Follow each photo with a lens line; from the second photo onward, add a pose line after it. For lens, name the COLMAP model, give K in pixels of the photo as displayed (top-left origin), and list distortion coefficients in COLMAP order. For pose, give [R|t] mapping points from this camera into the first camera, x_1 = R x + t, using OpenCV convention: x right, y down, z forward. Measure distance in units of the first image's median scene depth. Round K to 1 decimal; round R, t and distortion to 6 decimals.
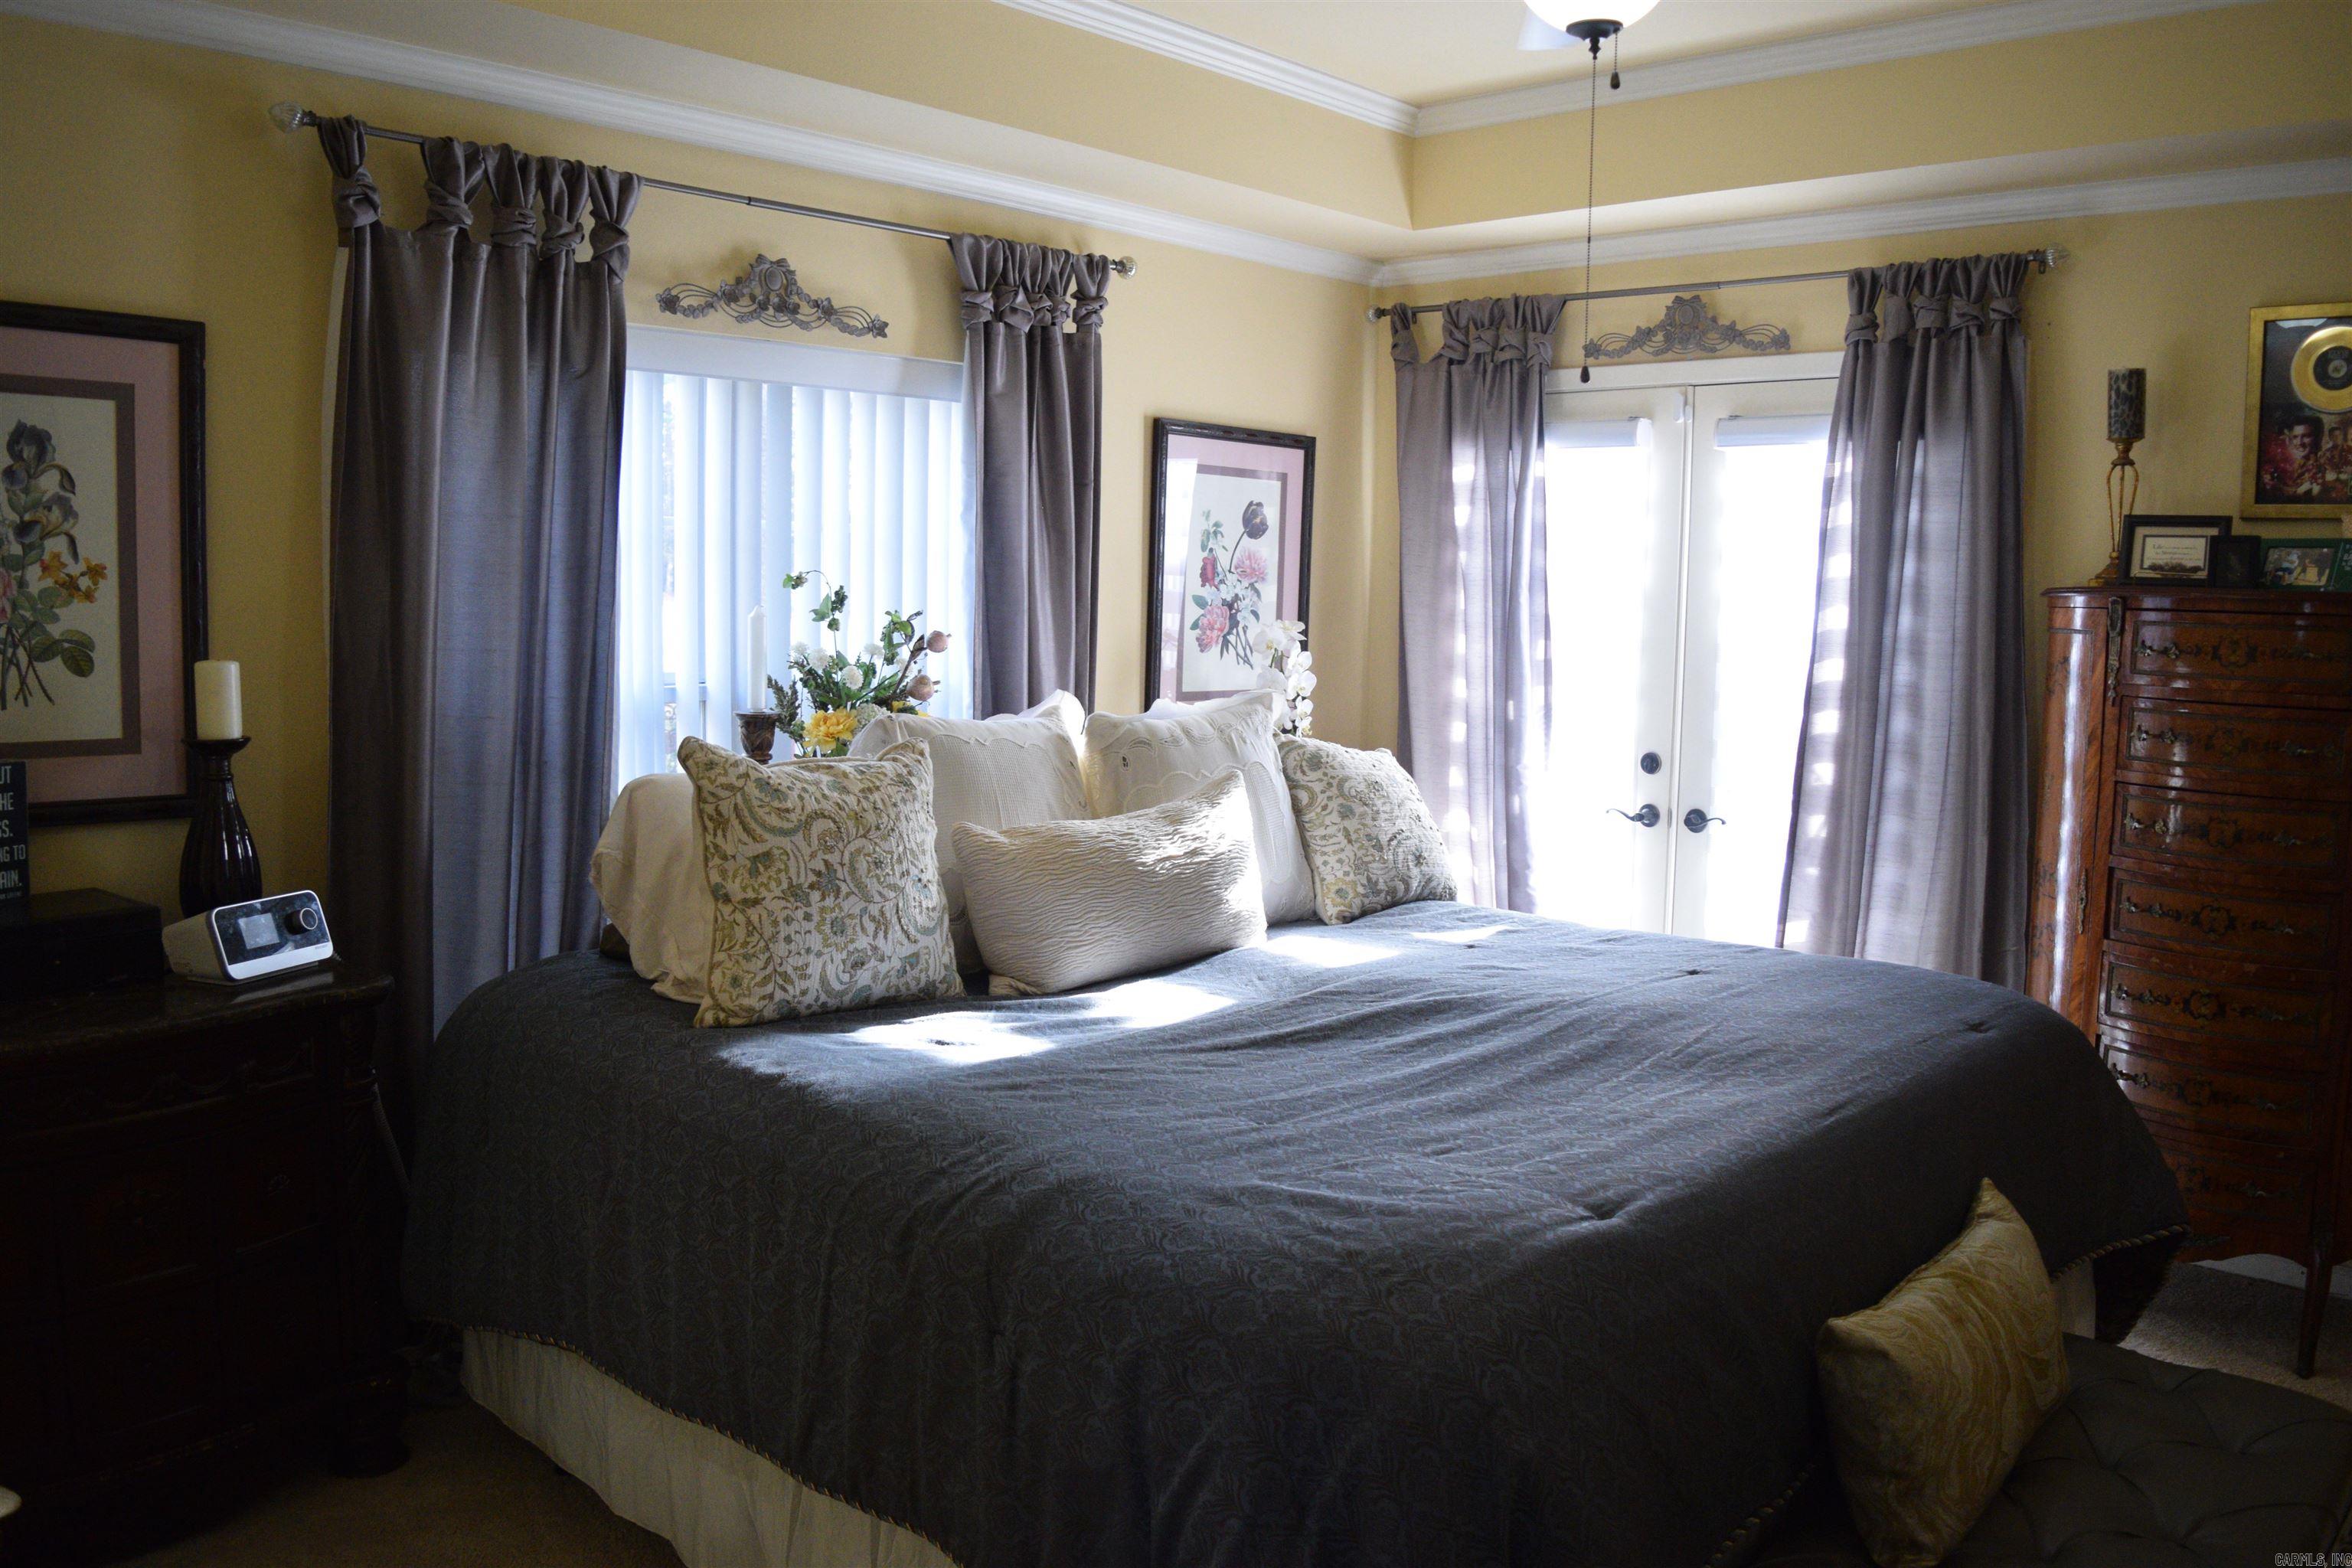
lens RADIAL K [[1843.4, 0, 1184.9], [0, 1843.4, 790.5], [0, 0, 1]] dist [-0.095462, 0.022520]
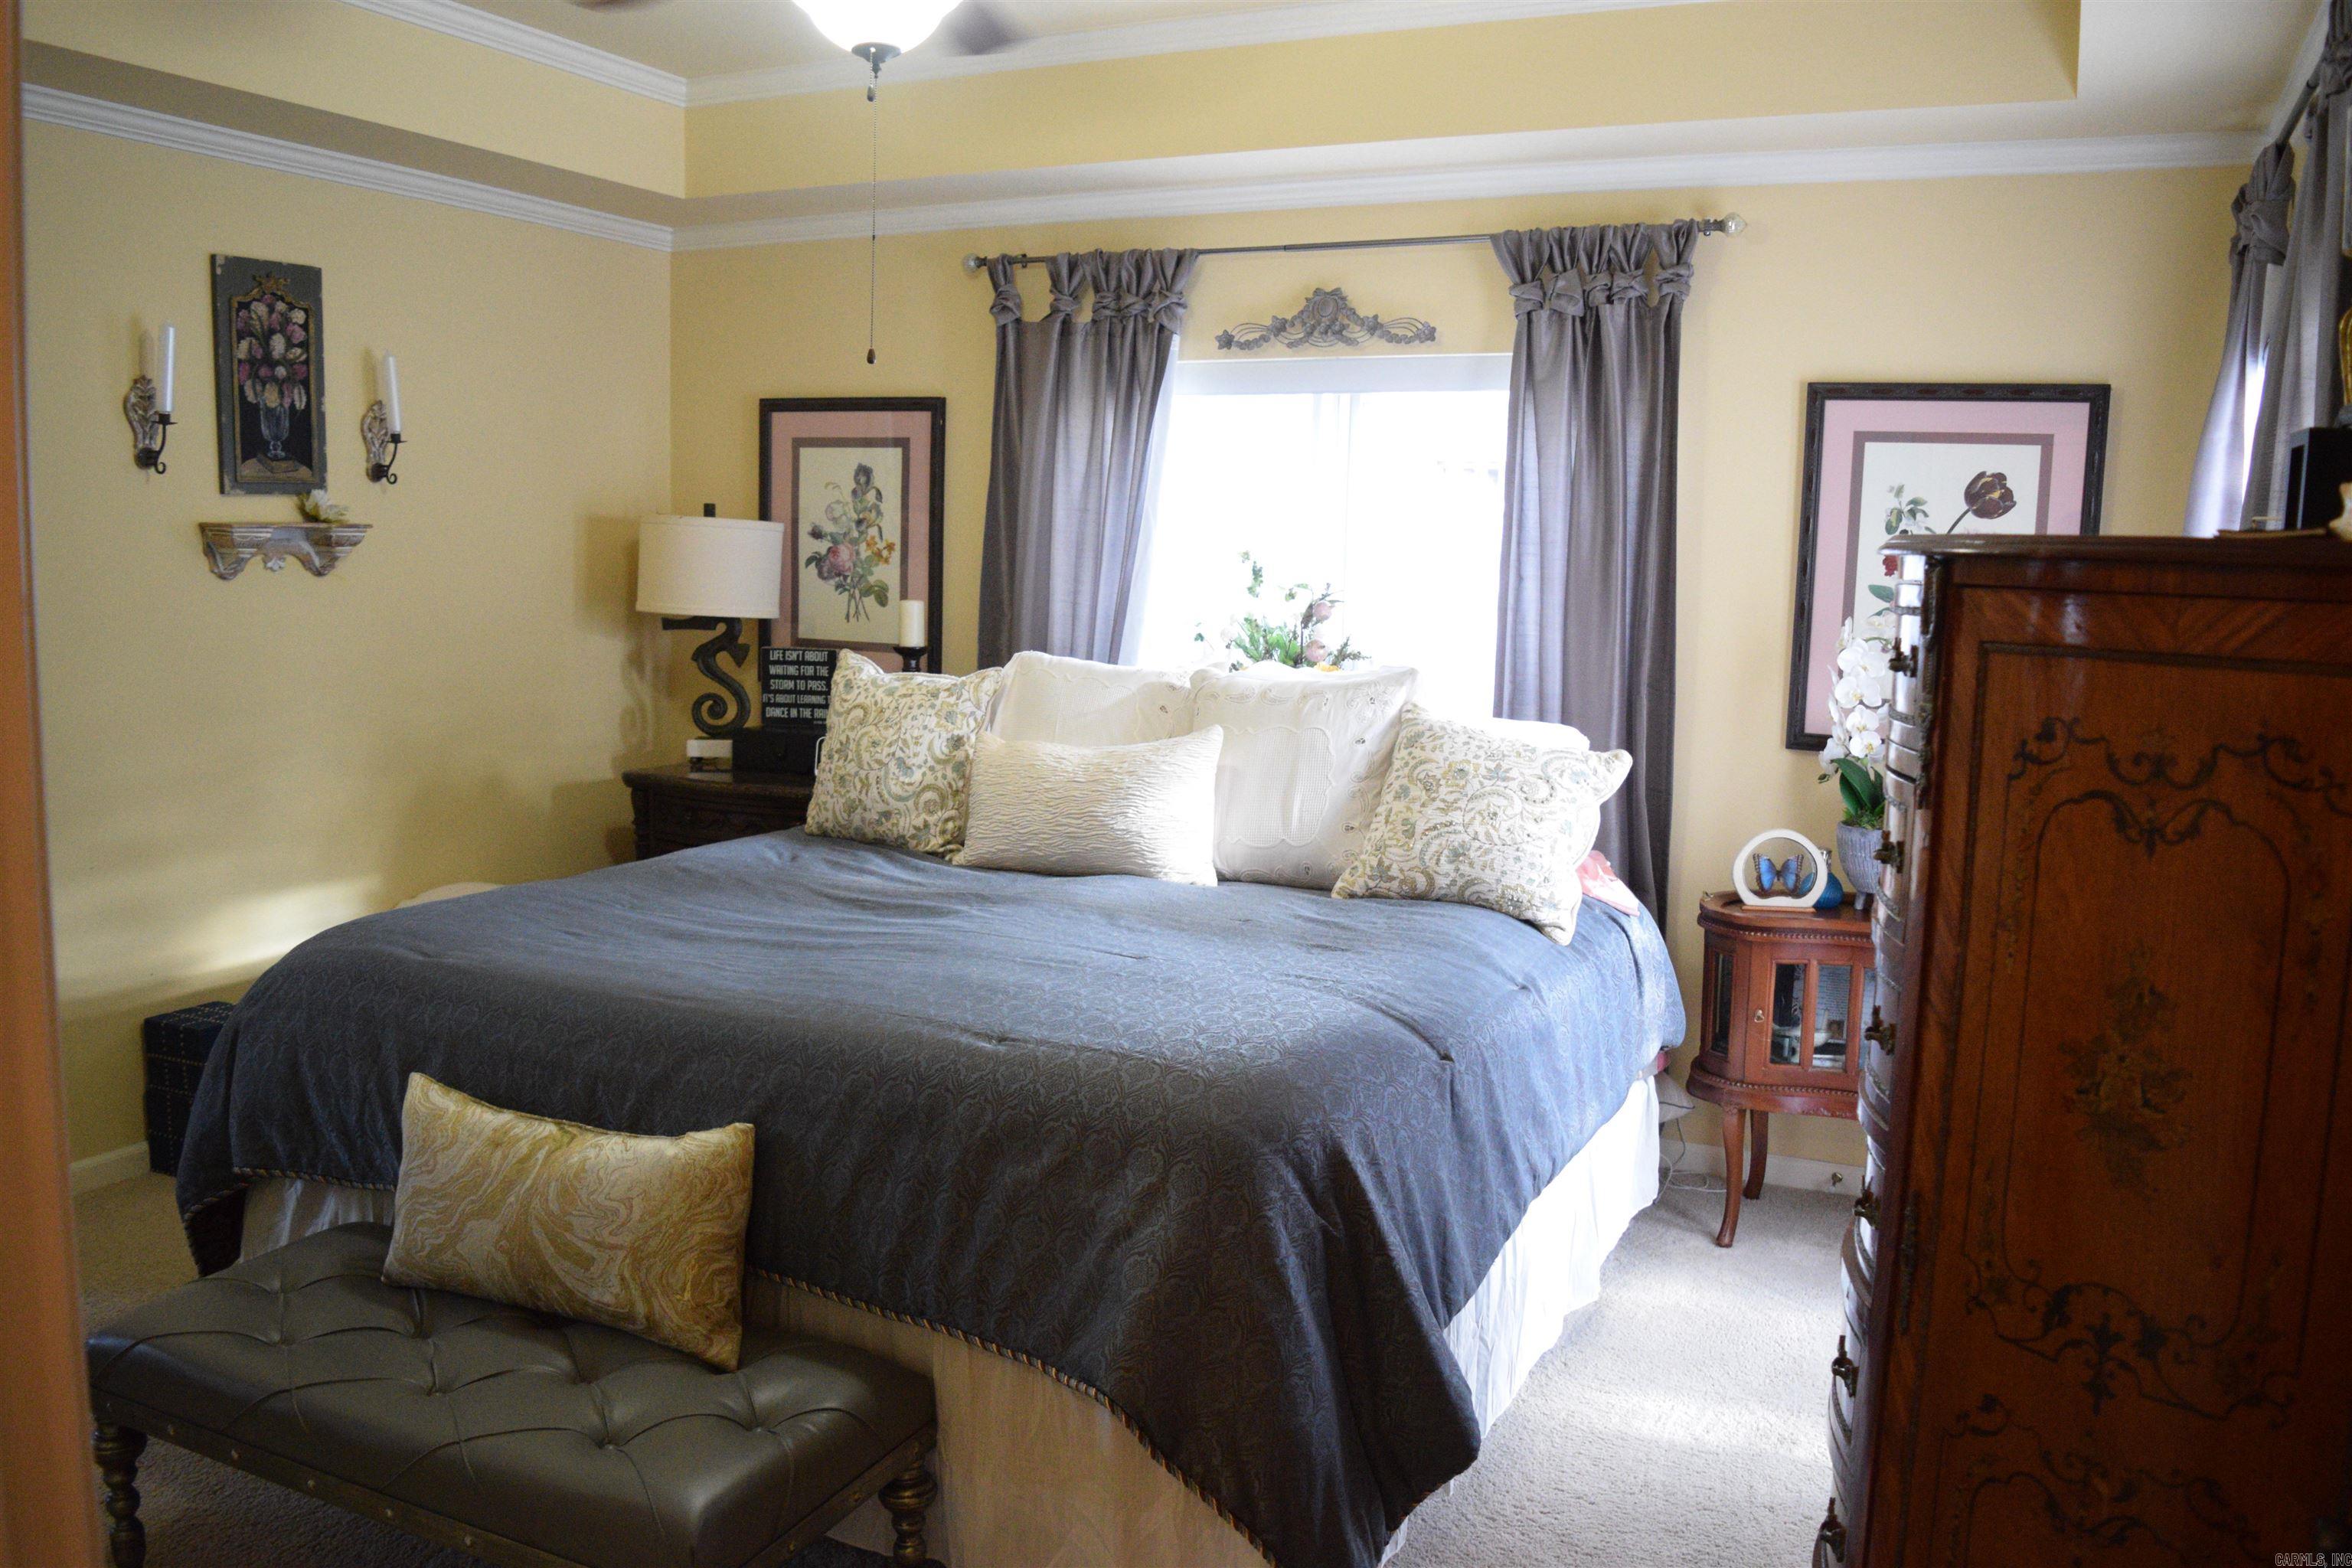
lens RADIAL K [[1843.4, 0, 1186.1], [0, 1843.4, 777.9], [0, 0, 1]] dist [-0.095462, 0.022520]
pose [[0.298600, 0.105050, -0.948579, 0.976877], [-0.124467, 0.989721, 0.070425, -0.050305], [0.946227, 0.097038, 0.308606, 0.604264]]
